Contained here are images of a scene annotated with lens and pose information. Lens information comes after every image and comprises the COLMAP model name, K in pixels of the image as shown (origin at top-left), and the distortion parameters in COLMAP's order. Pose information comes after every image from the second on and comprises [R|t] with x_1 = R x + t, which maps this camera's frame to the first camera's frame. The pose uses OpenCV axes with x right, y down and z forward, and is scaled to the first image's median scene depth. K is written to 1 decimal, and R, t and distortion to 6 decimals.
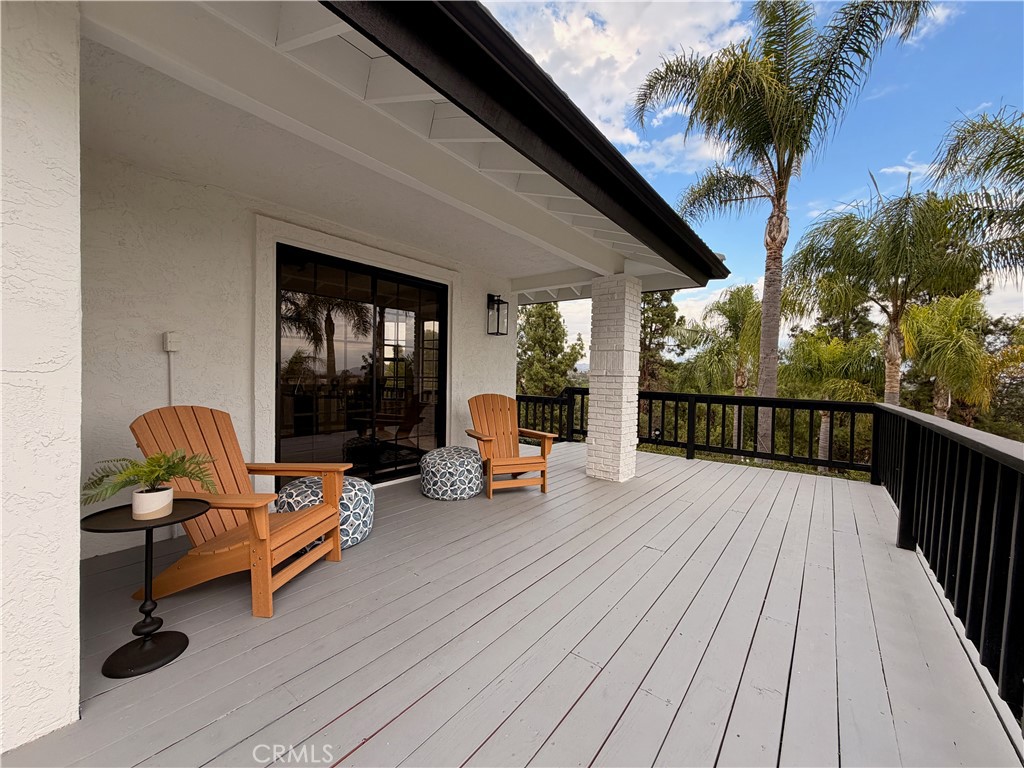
lens RADIAL K [[407.7, 0, 511.5], [0, 407.7, 383.1], [0, 0, 1]] dist [0.000337, 0.000348]
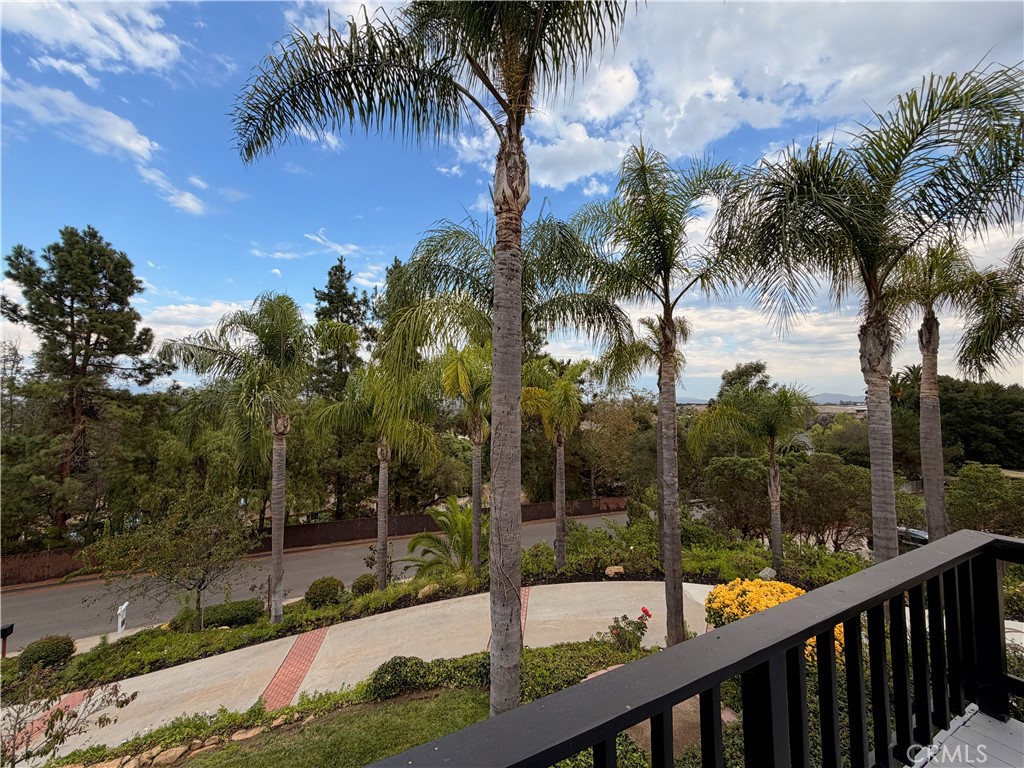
lens RADIAL K [[407.7, 0, 511.5], [0, 407.7, 383.1], [0, 0, 1]] dist [0.000337, 0.000348]
pose [[0.402620, 0.022615, 0.915088, 0.026479], [0.040319, 0.998286, -0.042411, -0.013970], [-0.914479, 0.053971, 0.401018, 0.141376]]
